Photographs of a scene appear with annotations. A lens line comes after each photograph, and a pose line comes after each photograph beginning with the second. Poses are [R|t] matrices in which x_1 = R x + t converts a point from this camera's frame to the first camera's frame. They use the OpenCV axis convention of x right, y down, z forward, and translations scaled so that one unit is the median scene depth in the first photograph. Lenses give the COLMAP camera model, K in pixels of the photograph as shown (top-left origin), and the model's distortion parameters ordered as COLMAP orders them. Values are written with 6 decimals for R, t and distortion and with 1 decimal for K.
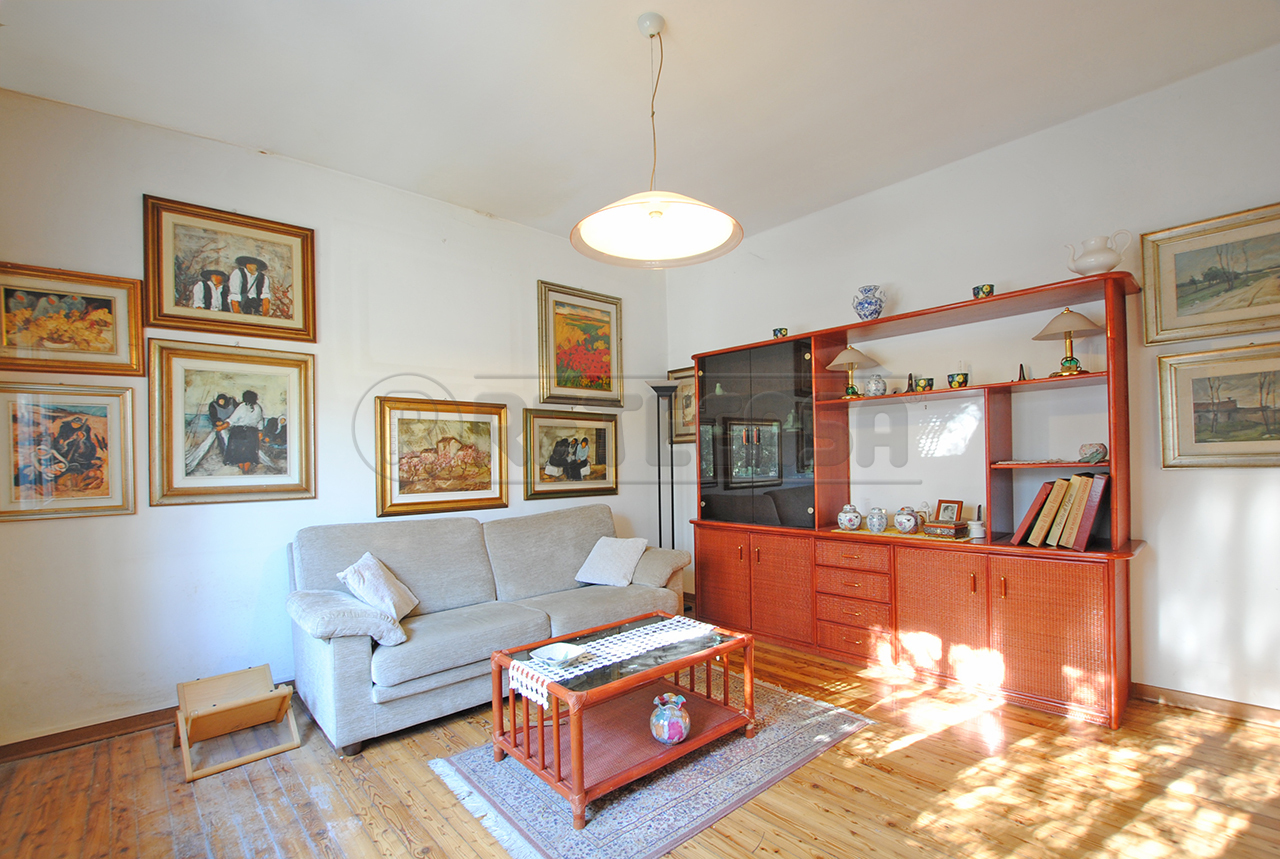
lens RADIAL K [[569.3, 0, 640.3], [0, 569.3, 457.5], [0, 0, 1]] dist [-0.031983, 0.002240]
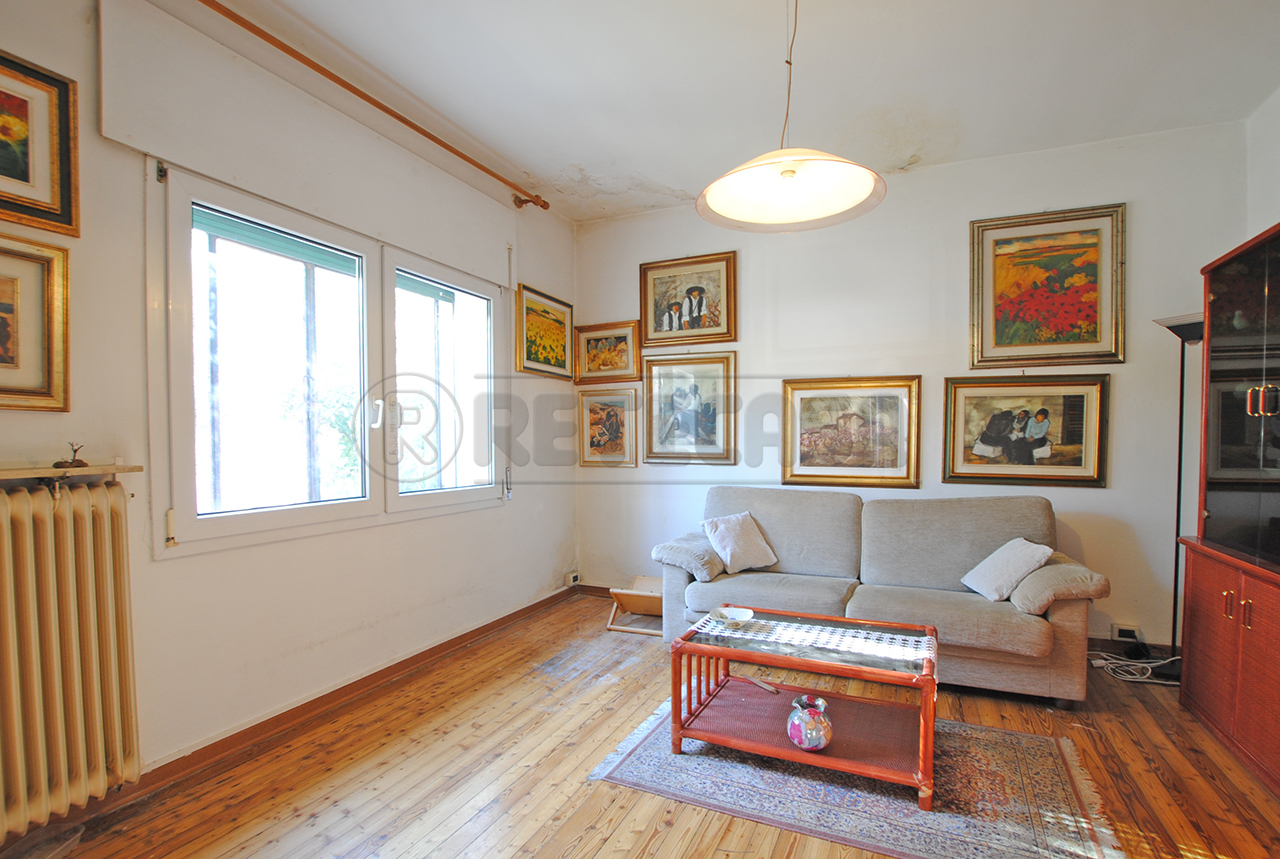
lens RADIAL K [[610.8, 0, 655.9], [0, 610.8, 457.9], [0, 0, 1]] dist [-0.034545, 0.000148]
pose [[0.402966, 0.046567, -0.914030, 0.625093], [-0.001912, 0.998745, 0.050040, -0.012098], [0.915213, -0.018417, 0.402549, 0.289311]]
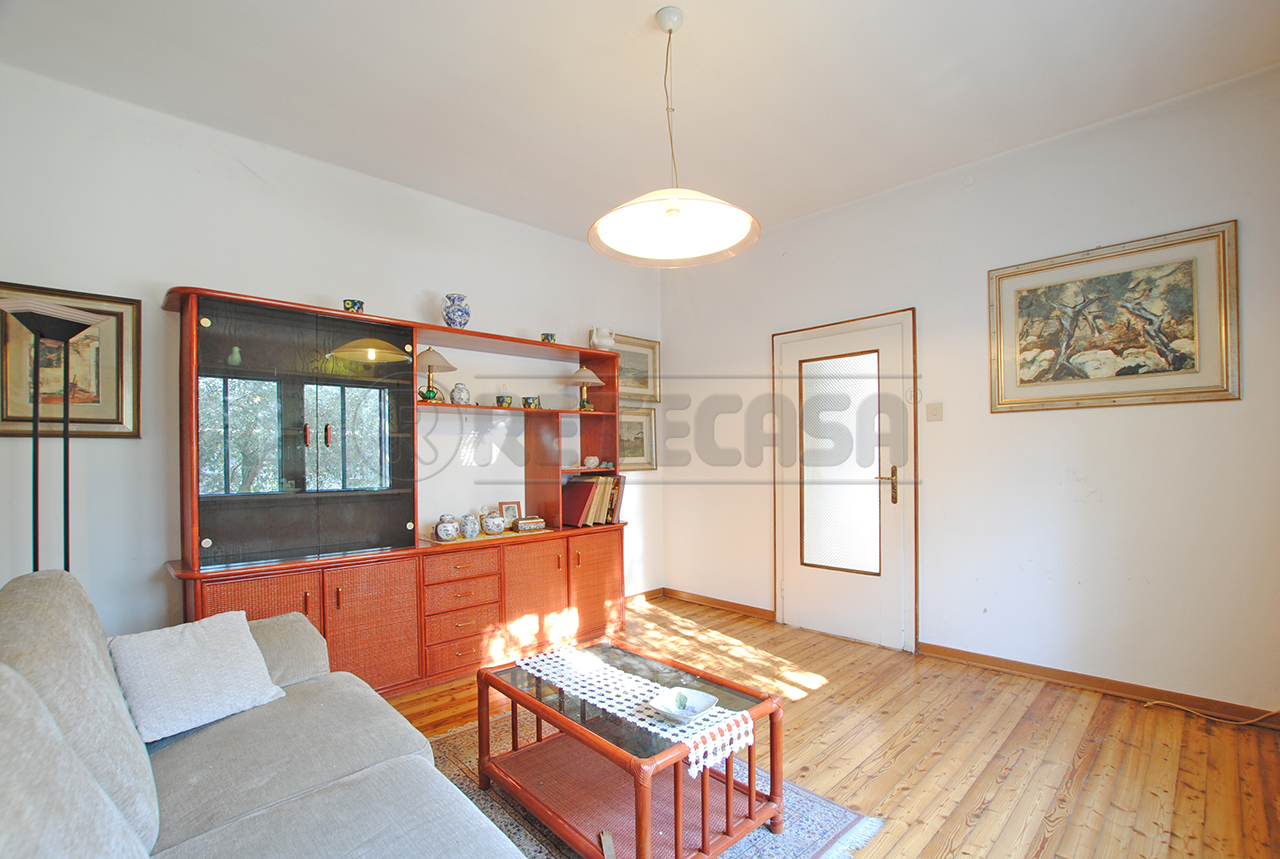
lens RADIAL K [[569.3, 0, 650.8], [0, 569.3, 459.3], [0, 0, 1]] dist [-0.031983, 0.002240]
pose [[-0.037834, 0.022479, 0.999031, -0.680653], [0.011676, 0.999689, -0.022051, 0.017554], [-0.999216, 0.010830, -0.038085, 0.780335]]
